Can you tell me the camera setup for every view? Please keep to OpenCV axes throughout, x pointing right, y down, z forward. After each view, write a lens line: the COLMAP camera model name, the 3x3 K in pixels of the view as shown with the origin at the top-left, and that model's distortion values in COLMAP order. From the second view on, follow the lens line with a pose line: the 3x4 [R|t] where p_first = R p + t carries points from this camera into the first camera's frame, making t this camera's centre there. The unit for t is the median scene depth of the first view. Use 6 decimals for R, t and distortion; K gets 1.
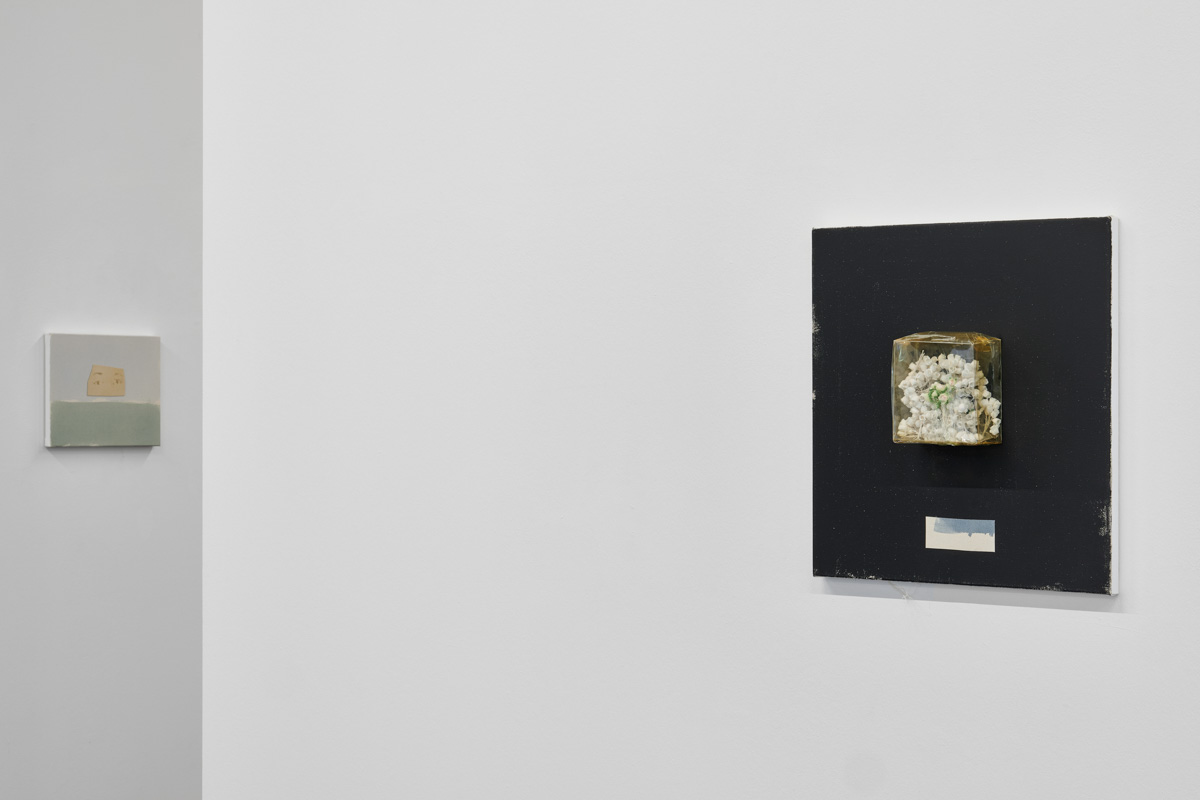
lens RADIAL K [[3319.4, 0, 598.9], [0, 3319.4, 405.1], [0, 0, 1]] dist [0.183033, 0.000000]
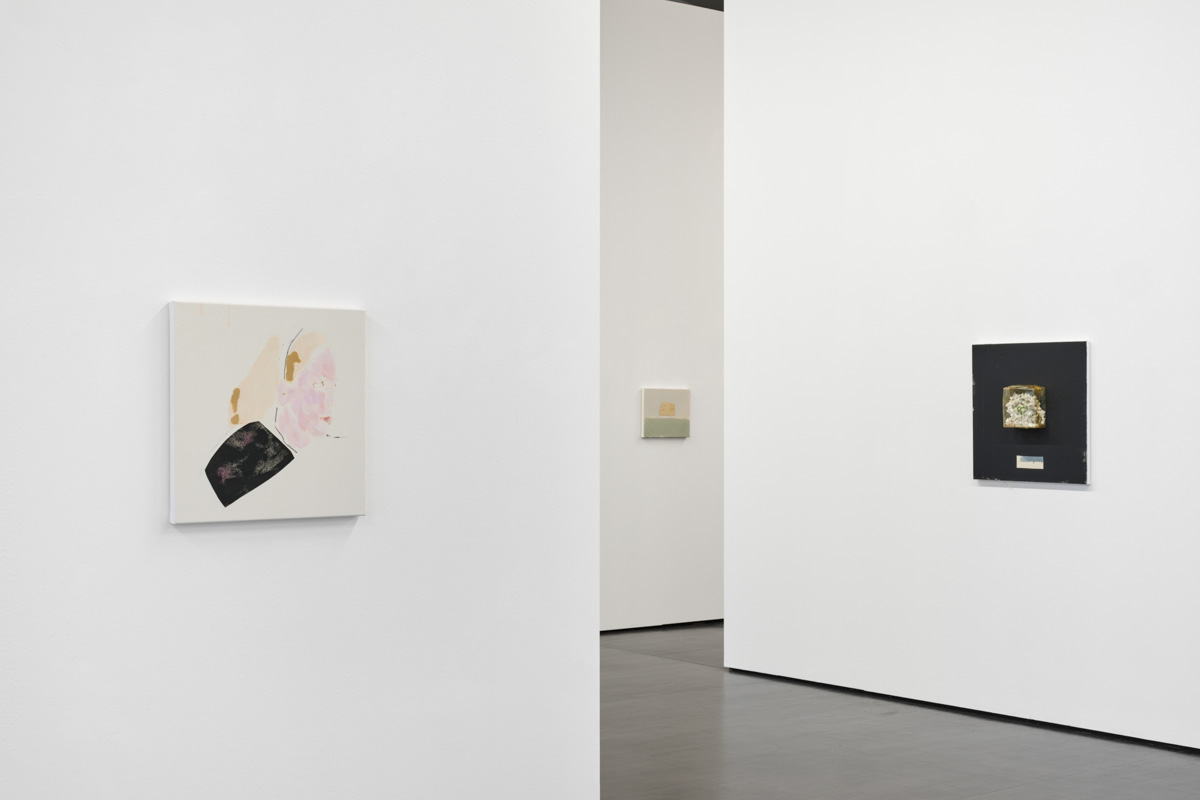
lens RADIAL K [[1767.2, 0, 602.4], [0, 1767.2, 393.8], [0, 0, 1]] dist [0.015440, 0.000000]
pose [[0.988087, -0.001967, -0.153881, -0.009289], [-0.001062, 0.999807, -0.019602, 0.012635], [0.153890, 0.019532, 0.987895, -0.425640]]
